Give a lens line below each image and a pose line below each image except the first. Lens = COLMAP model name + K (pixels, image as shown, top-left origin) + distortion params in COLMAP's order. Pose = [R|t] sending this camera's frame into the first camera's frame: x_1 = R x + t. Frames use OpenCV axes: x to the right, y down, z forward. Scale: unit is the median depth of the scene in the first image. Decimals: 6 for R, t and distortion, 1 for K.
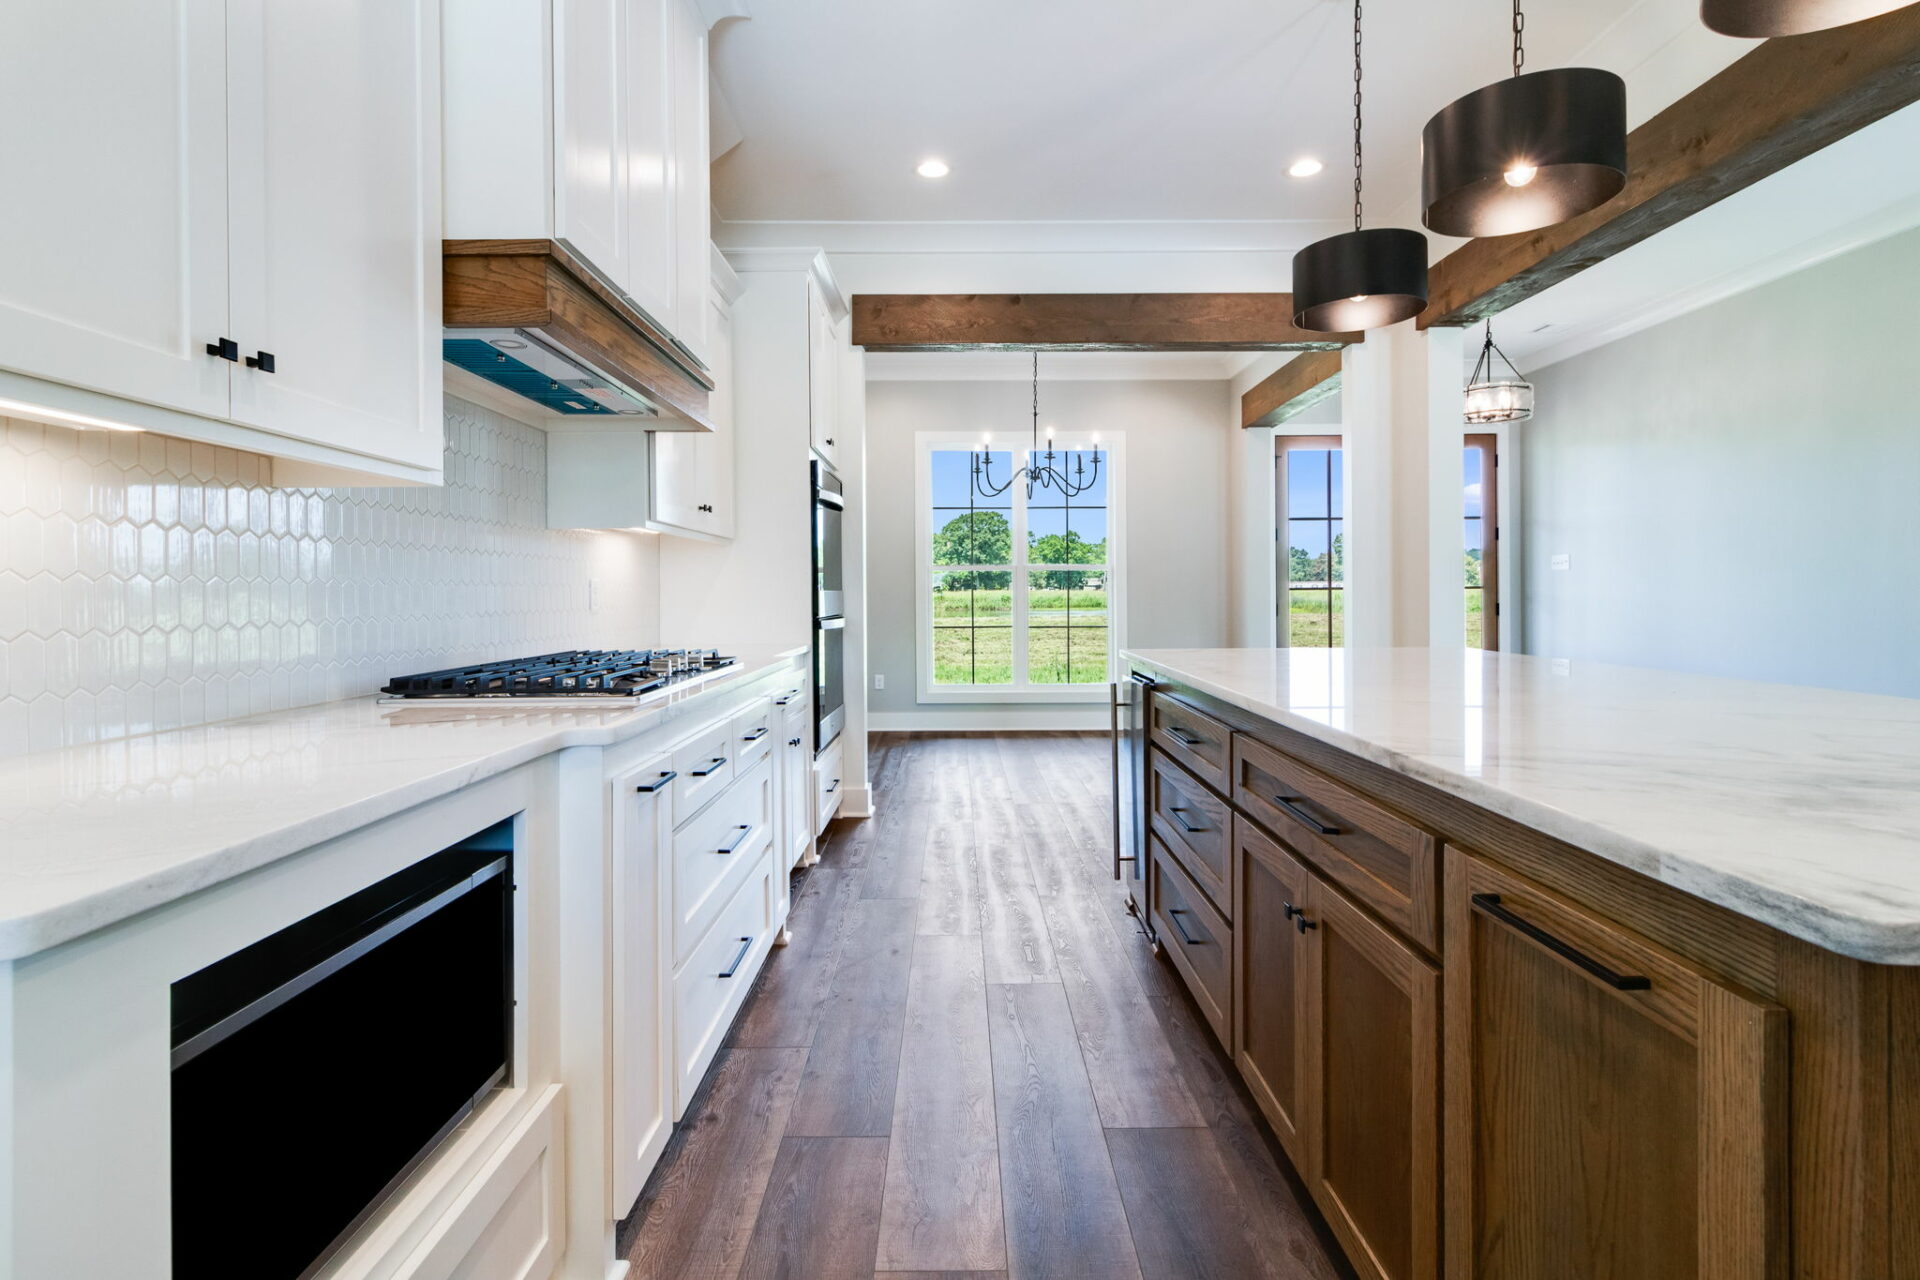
lens RADIAL K [[881.4, 0, 977.5], [0, 881.4, 600.3], [0, 0, 1]] dist [0.003086, 0.001902]
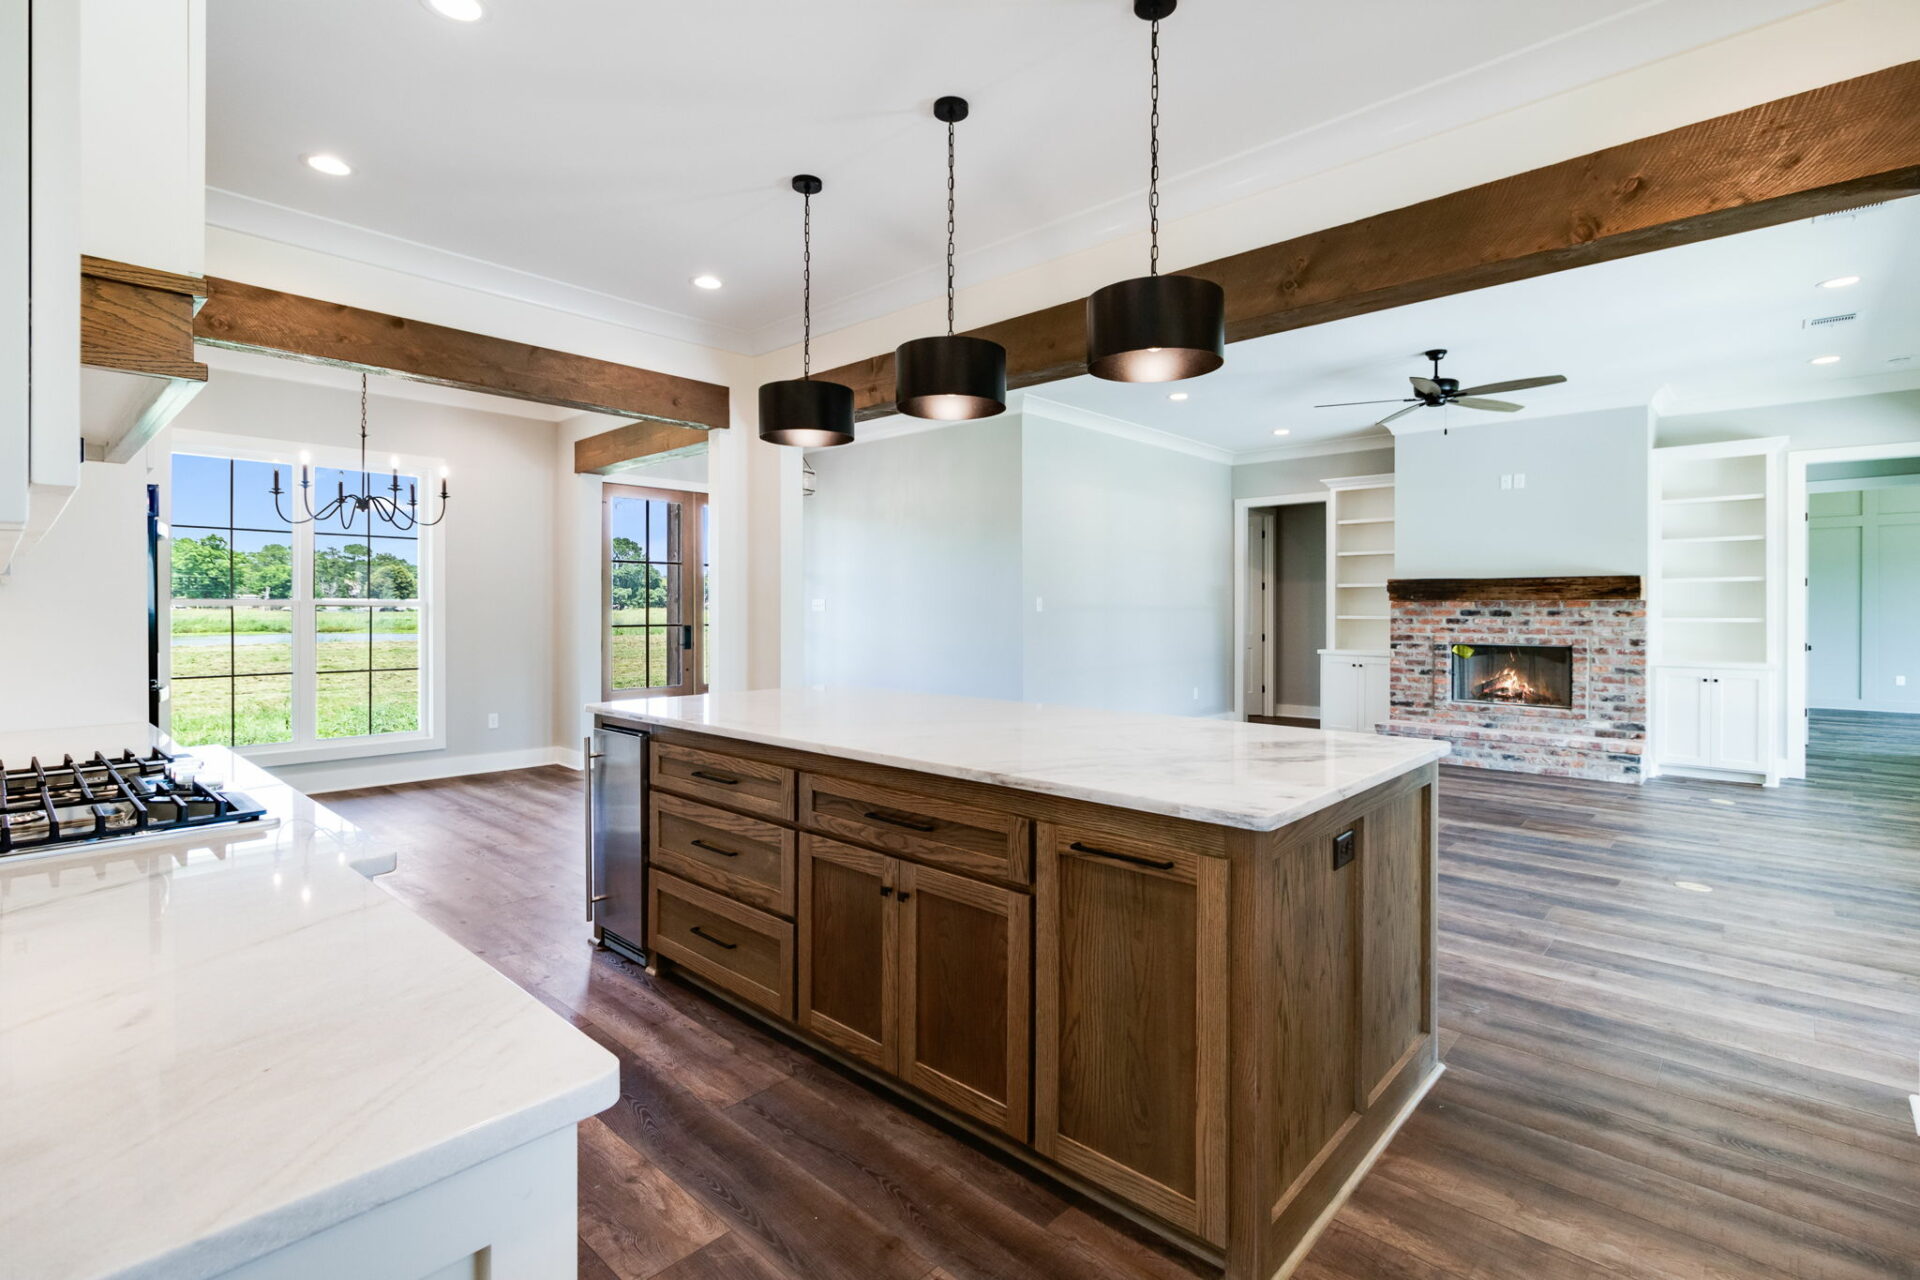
lens RADIAL K [[881.4, 0, 909.2], [0, 881.4, 614.9], [0, 0, 1]] dist [0.003086, 0.001902]
pose [[0.706765, -0.000552, 0.707448, -0.518644], [0.003355, 0.999991, -0.002571, -0.078374], [-0.707440, 0.004190, 0.706761, -0.043289]]
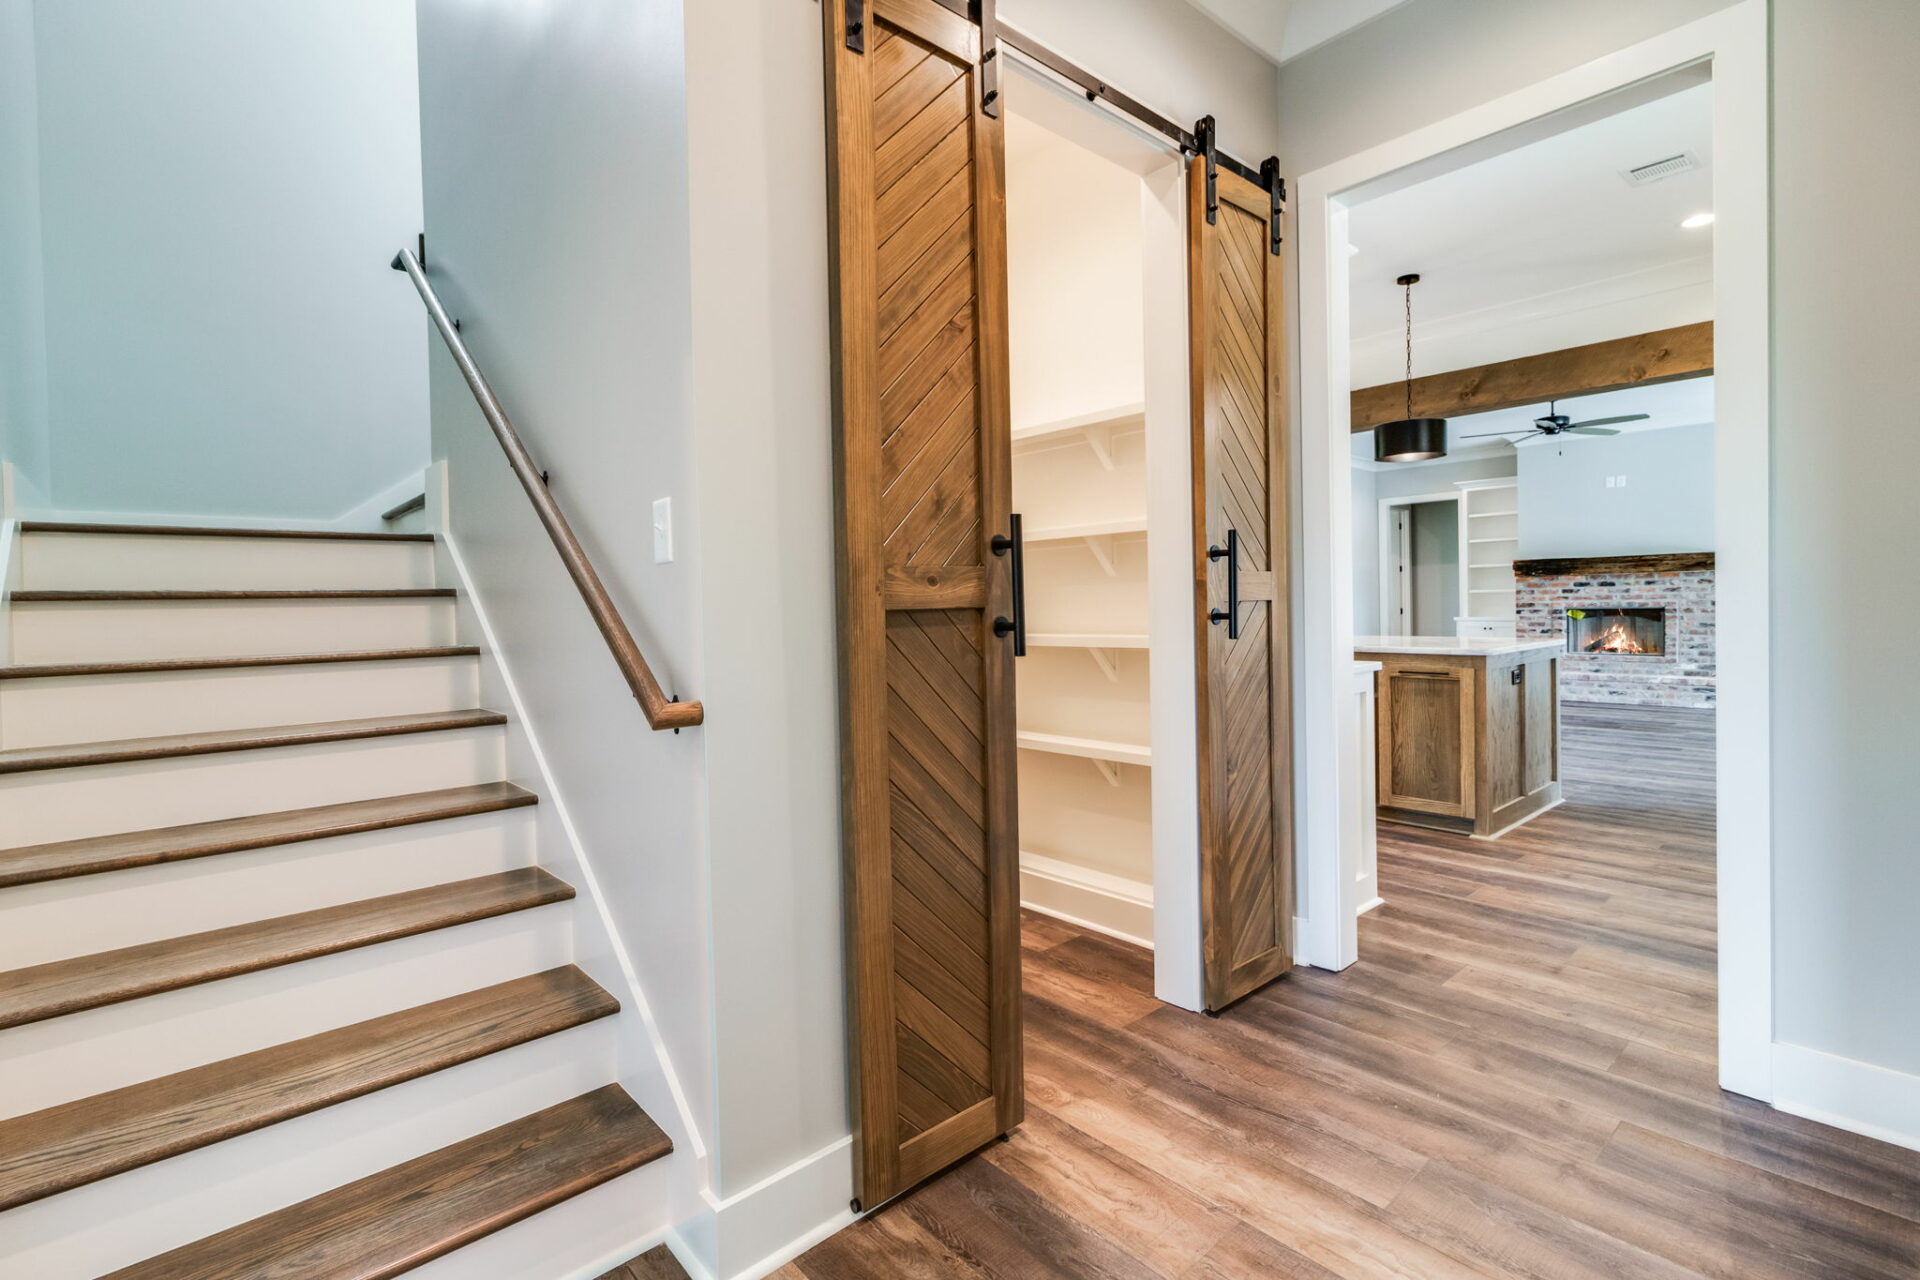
lens RADIAL K [[881.4, 0, 907.1], [0, 881.4, 621.3], [0, 0, 1]] dist [0.003086, 0.001902]
pose [[0.767575, -0.023183, 0.640540, -2.195799], [0.023409, 0.999693, 0.008131, -0.009501], [-0.640532, 0.008753, 0.767882, -0.444348]]
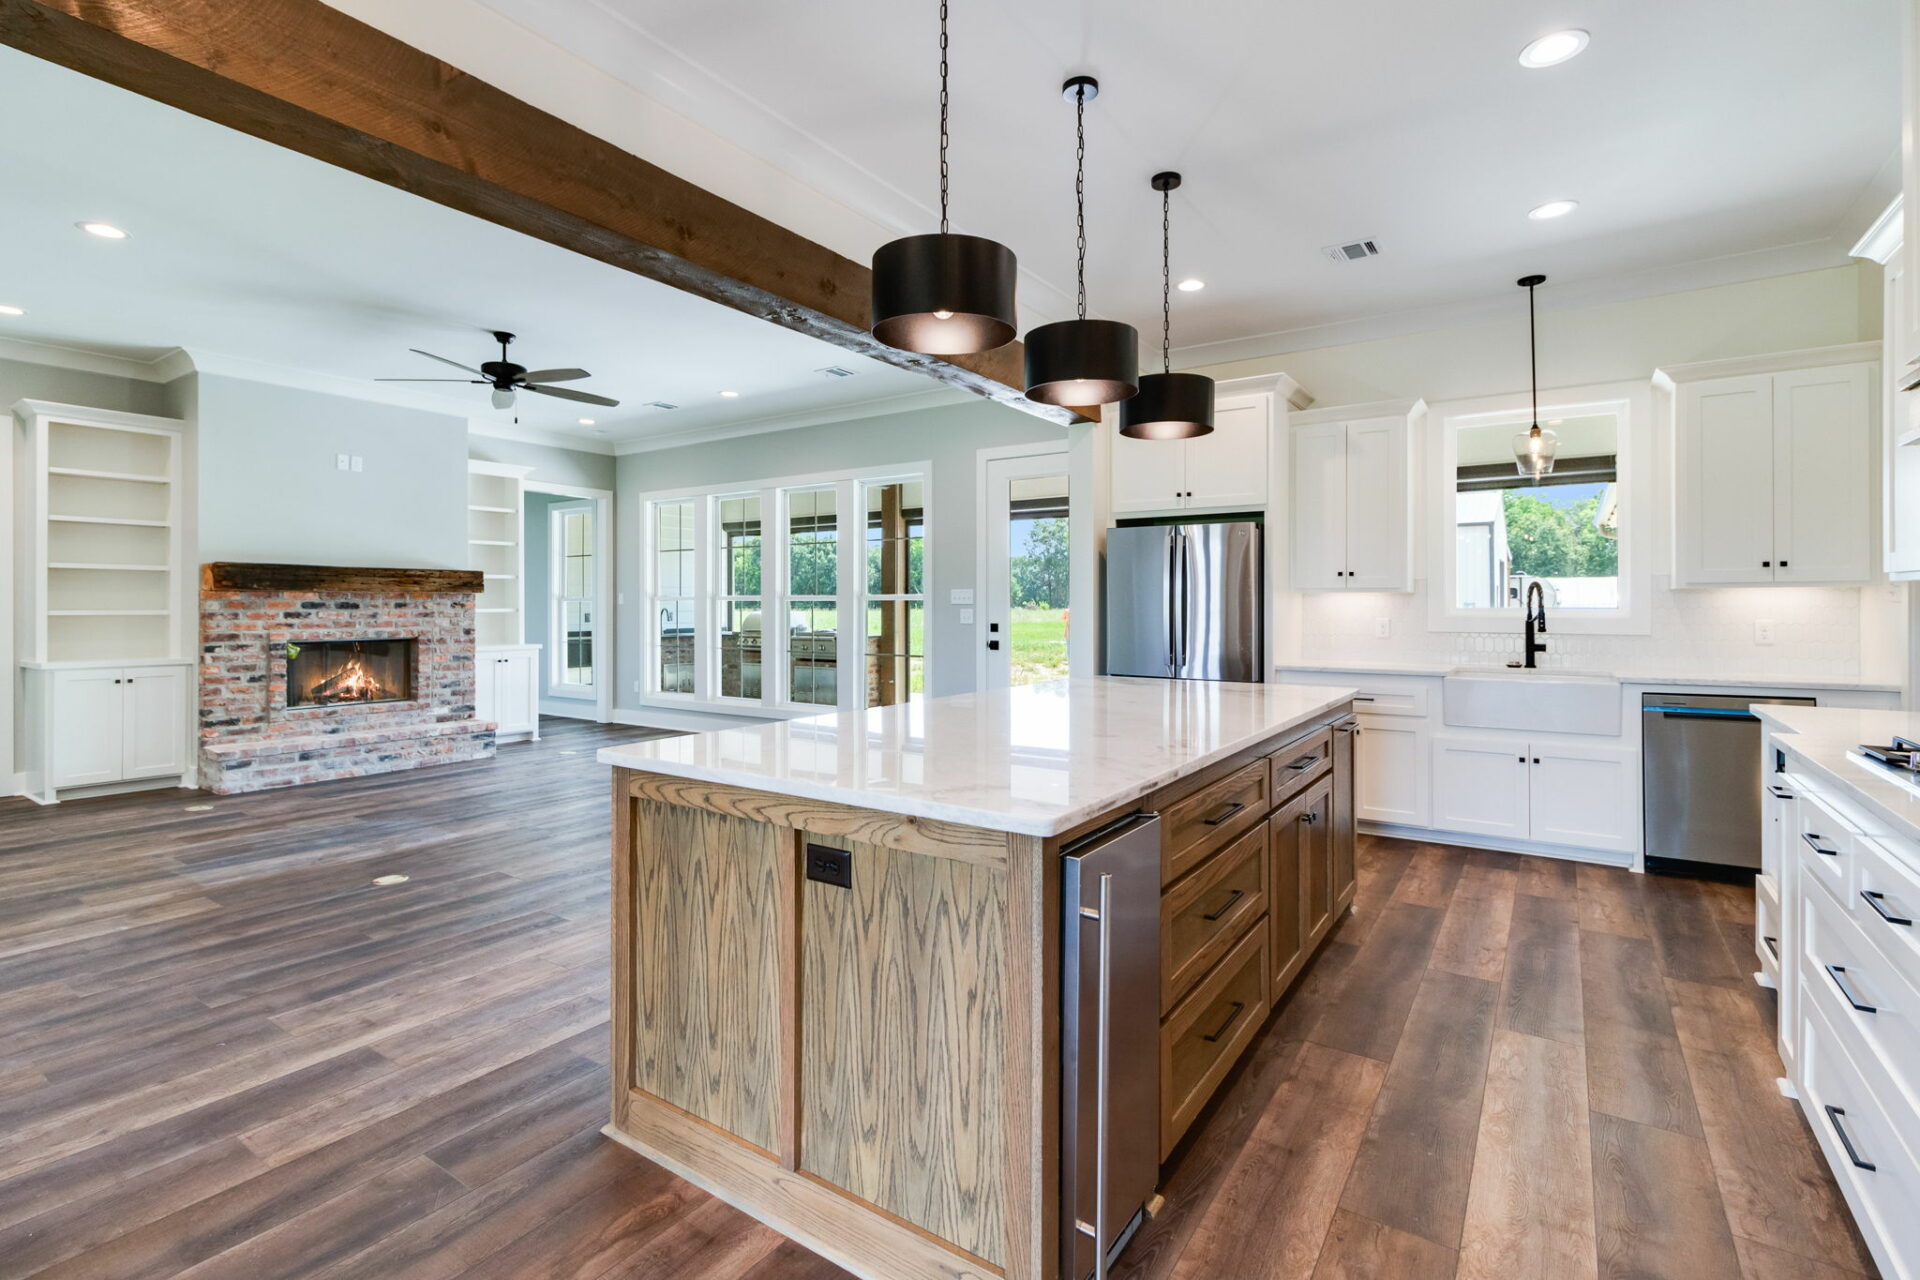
lens RADIAL K [[881.4, 0, 1002.0], [0, 881.4, 599.2], [0, 0, 1]] dist [0.003086, 0.001902]
pose [[-0.833009, 0.009879, 0.553171, -0.101576], [0.010985, 0.999939, -0.001316, -0.078734], [-0.553150, 0.004981, -0.833067, 2.310368]]
